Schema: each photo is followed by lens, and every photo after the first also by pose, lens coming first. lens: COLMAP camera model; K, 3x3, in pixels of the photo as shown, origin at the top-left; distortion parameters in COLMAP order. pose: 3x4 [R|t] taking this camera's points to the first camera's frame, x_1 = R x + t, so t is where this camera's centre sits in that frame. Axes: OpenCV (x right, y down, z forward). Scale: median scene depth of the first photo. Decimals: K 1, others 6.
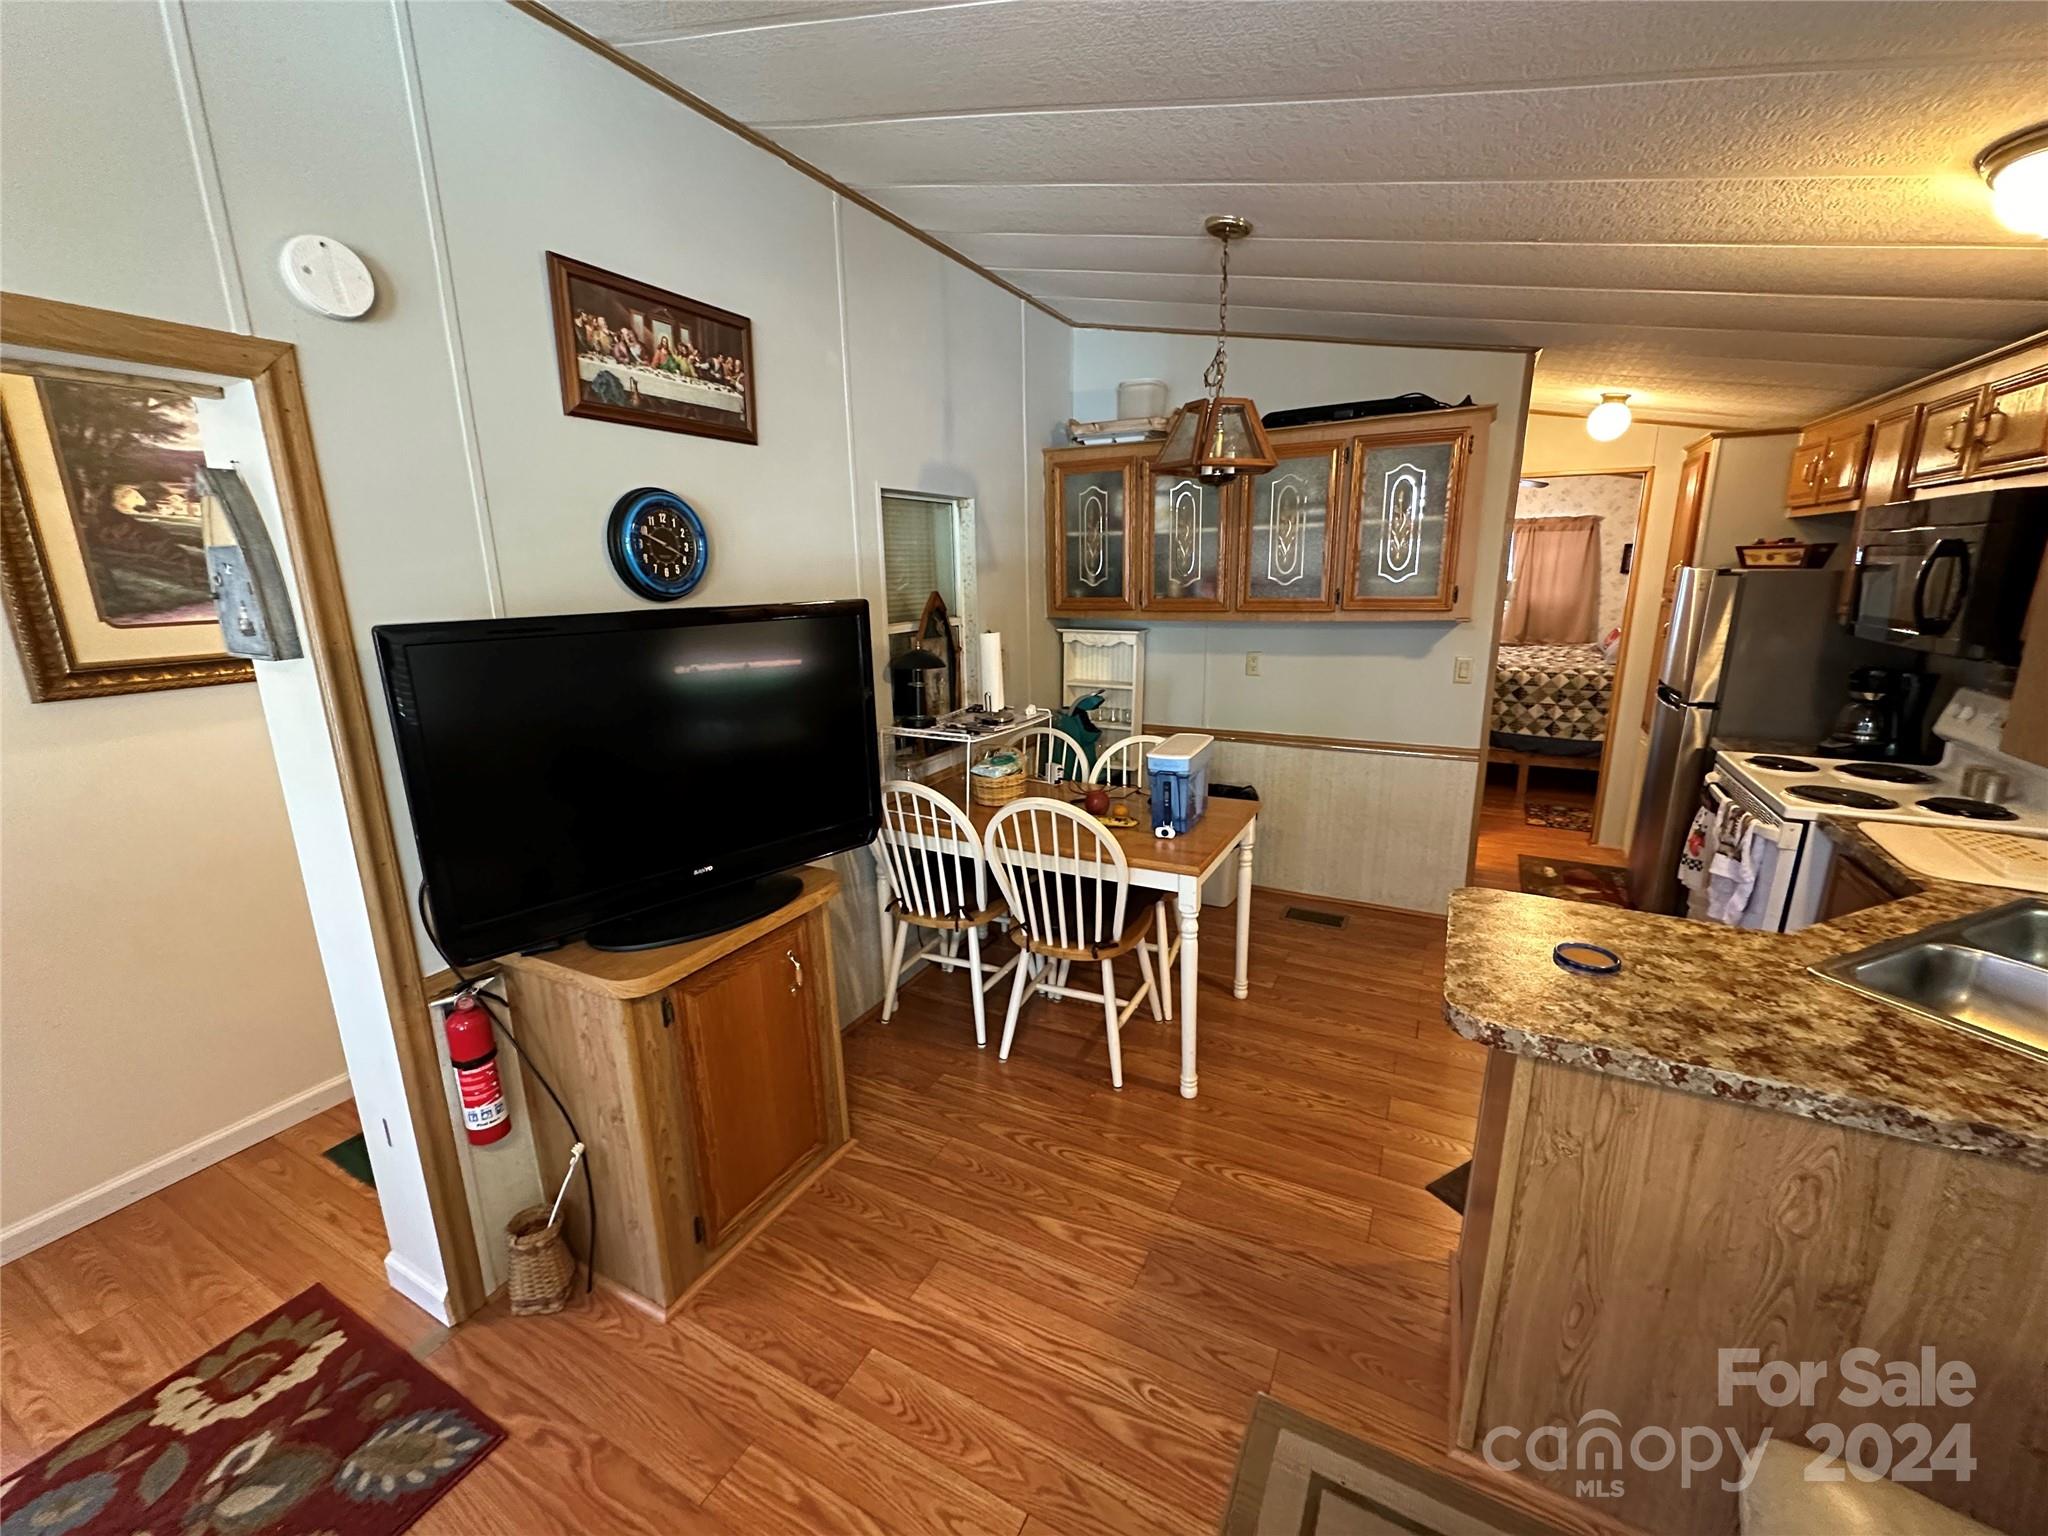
lens RADIAL K [[821.8, 0, 1026.1], [0, 821.8, 766.7], [0, 0, 1]] dist [-0.004262, 0.001119]
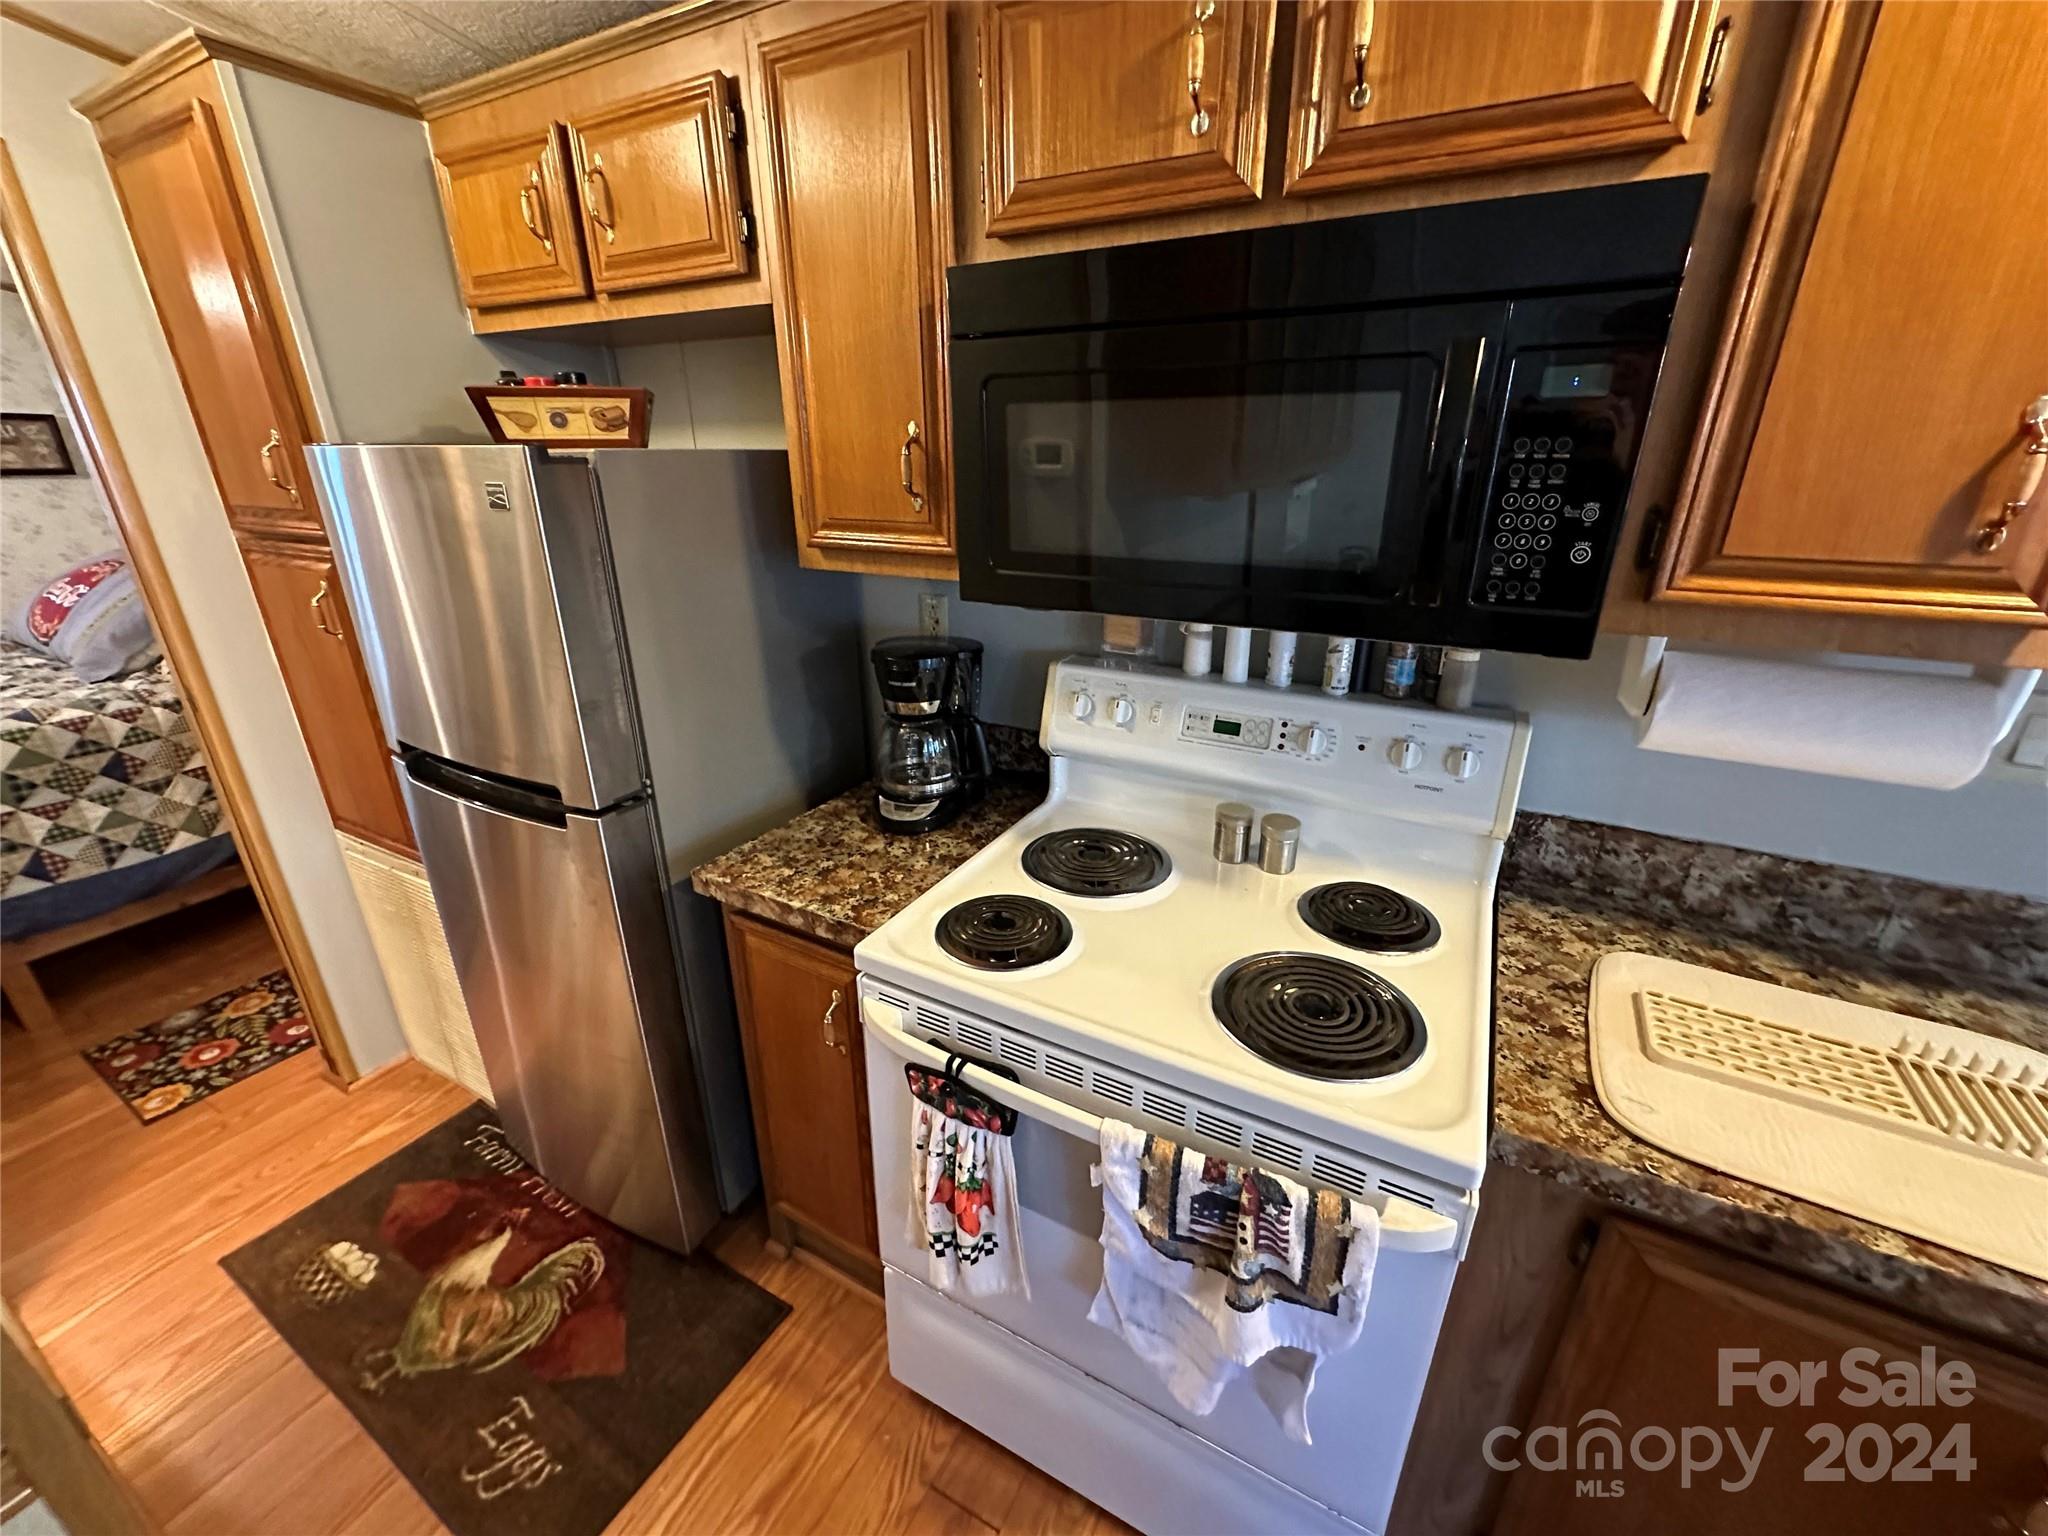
lens RADIAL K [[821.8, 0, 1024.5], [0, 821.8, 765.6], [0, 0, 1]] dist [-0.004262, 0.001119]
pose [[0.019929, -0.344980, 0.938398, 0.754165], [0.242715, 0.912177, 0.330186, -0.285943], [-0.969893, 0.221183, 0.101911, 1.249867]]
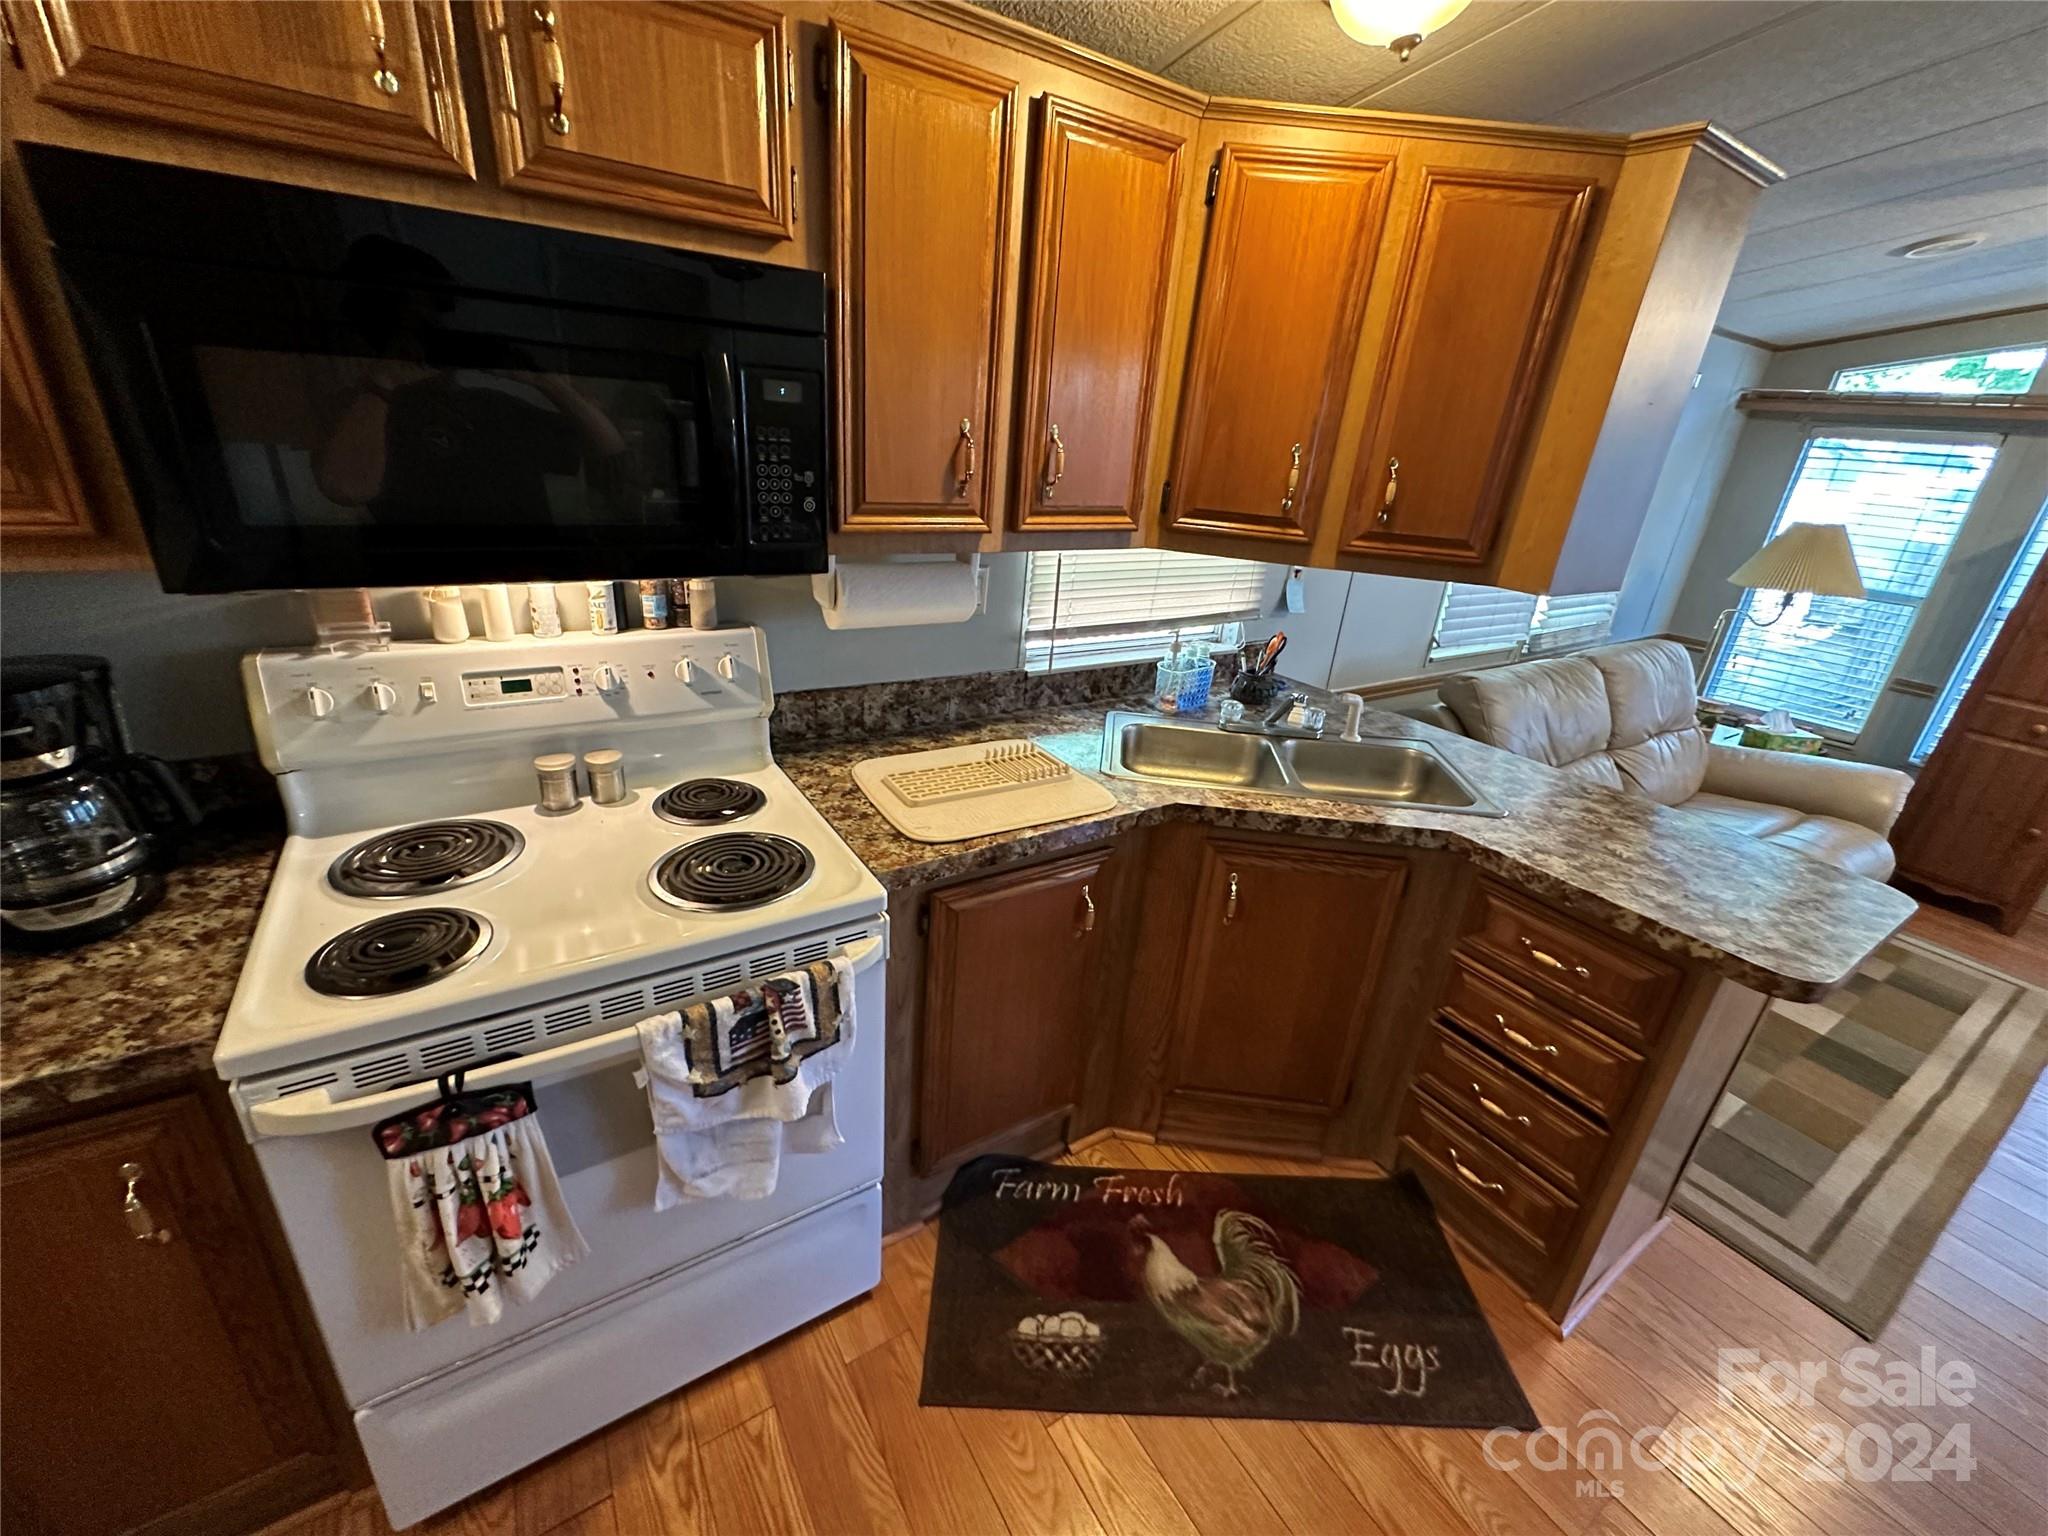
lens RADIAL K [[821.8, 0, 1027.3], [0, 821.8, 766.2], [0, 0, 1]] dist [-0.004262, 0.001119]
pose [[-0.868782, -0.233162, 0.436868, 0.713981], [0.060587, 0.825537, 0.561087, -0.354201], [-0.491475, 0.513930, -0.703085, 1.452128]]
